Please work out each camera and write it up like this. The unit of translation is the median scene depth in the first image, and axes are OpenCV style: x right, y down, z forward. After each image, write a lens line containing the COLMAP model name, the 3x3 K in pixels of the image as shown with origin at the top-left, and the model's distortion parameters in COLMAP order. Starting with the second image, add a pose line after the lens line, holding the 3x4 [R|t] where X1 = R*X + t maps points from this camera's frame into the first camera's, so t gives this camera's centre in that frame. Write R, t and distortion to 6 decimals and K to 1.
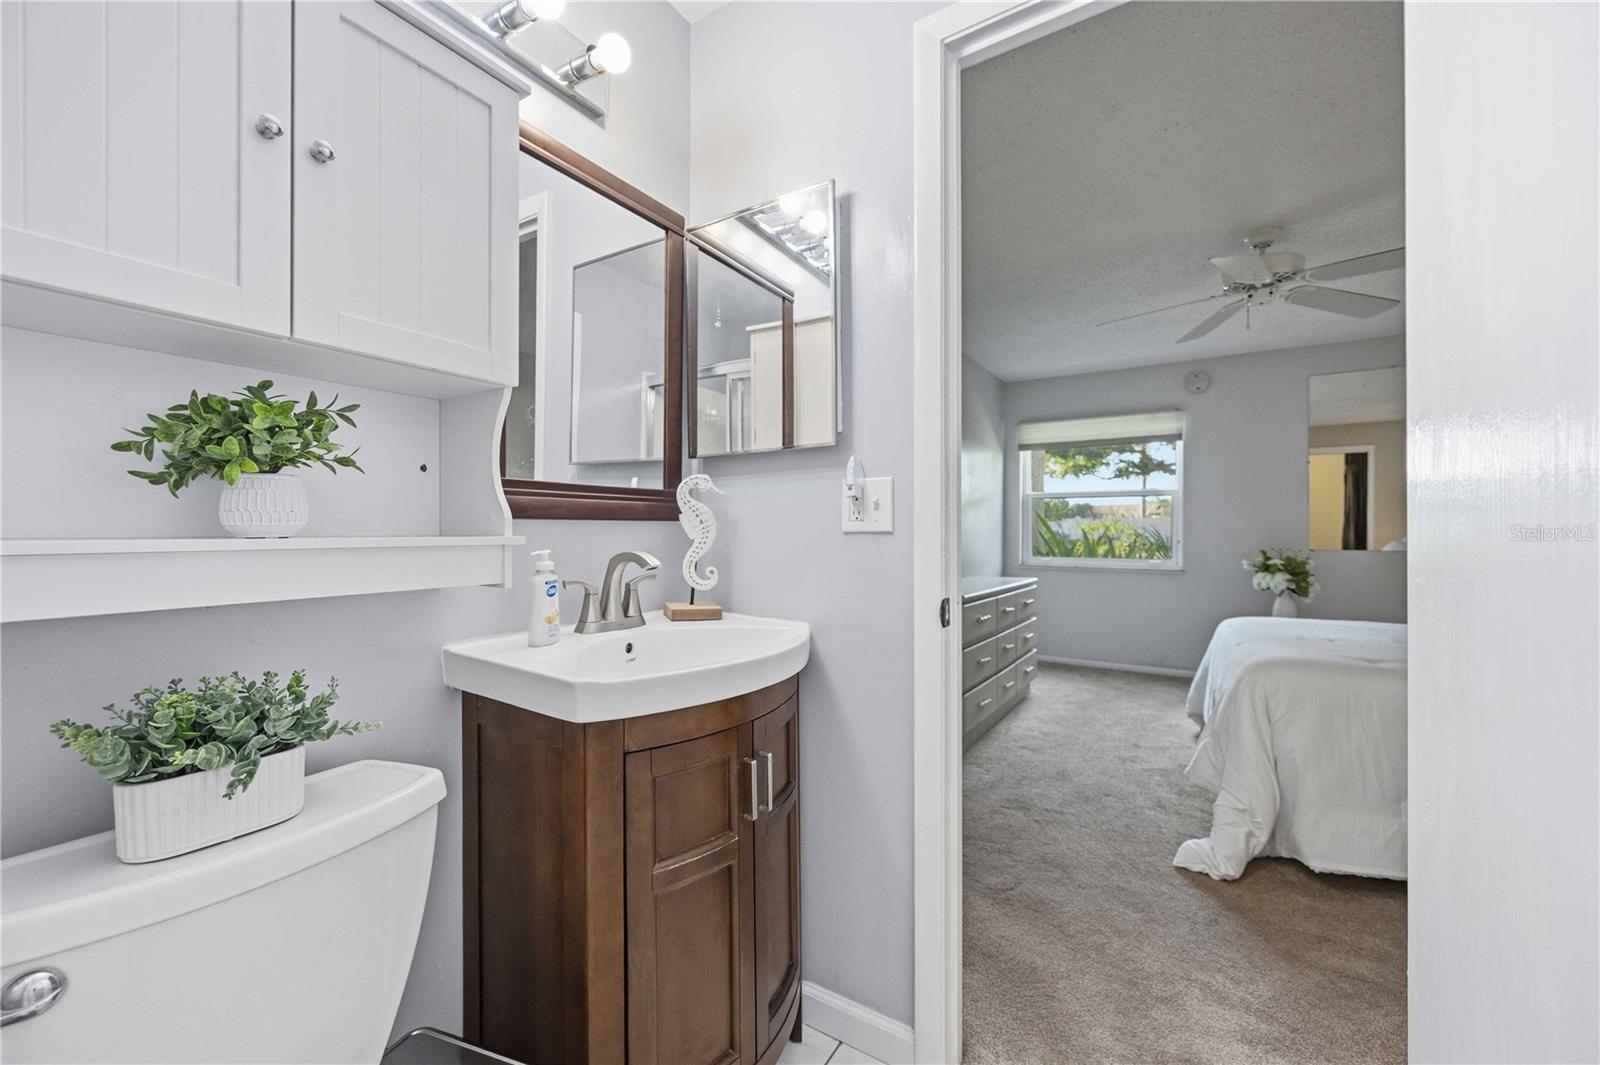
lens RADIAL K [[610.8, 0, 799.7], [0, 610.8, 533.5], [0, 0, 1]] dist [-0.000595, -0.000115]
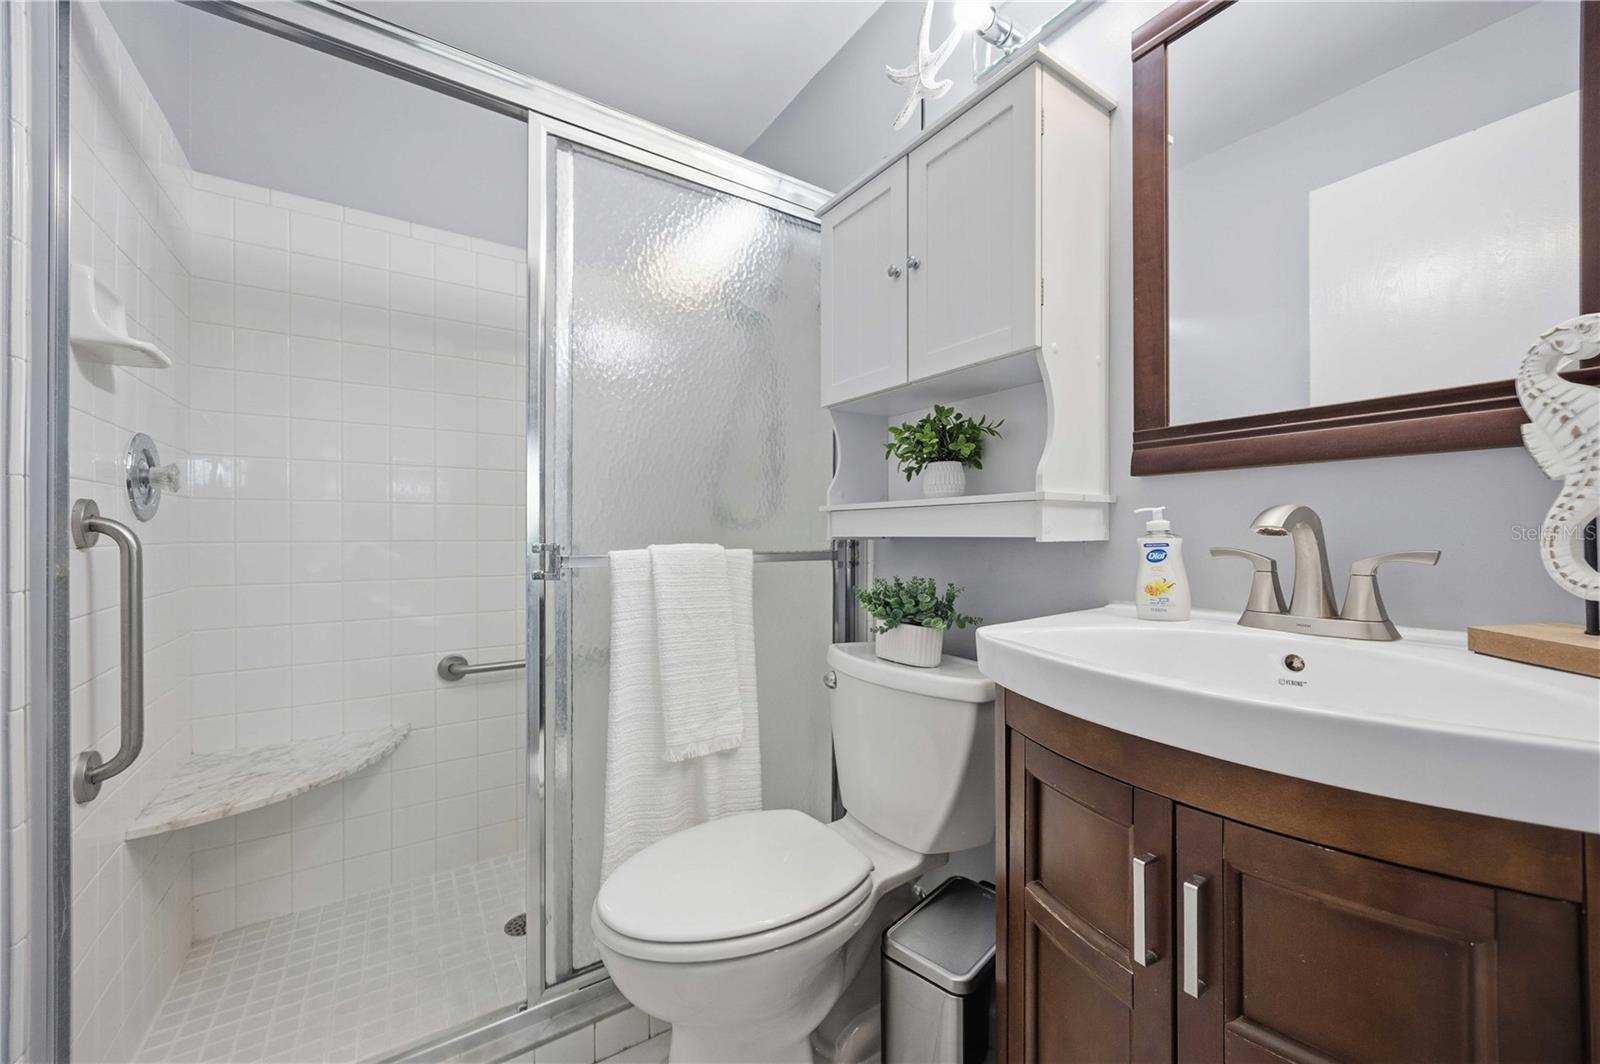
lens RADIAL K [[614.5, 0, 798.6], [0, 614.5, 529.8], [0, 0, 1]] dist [-0.000927, 0.000303]
pose [[-0.397571, -0.002149, -0.917569, 0.513915], [-0.002216, 0.999997, -0.001382, 0.057315], [0.917569, 0.001484, -0.397575, 0.827511]]
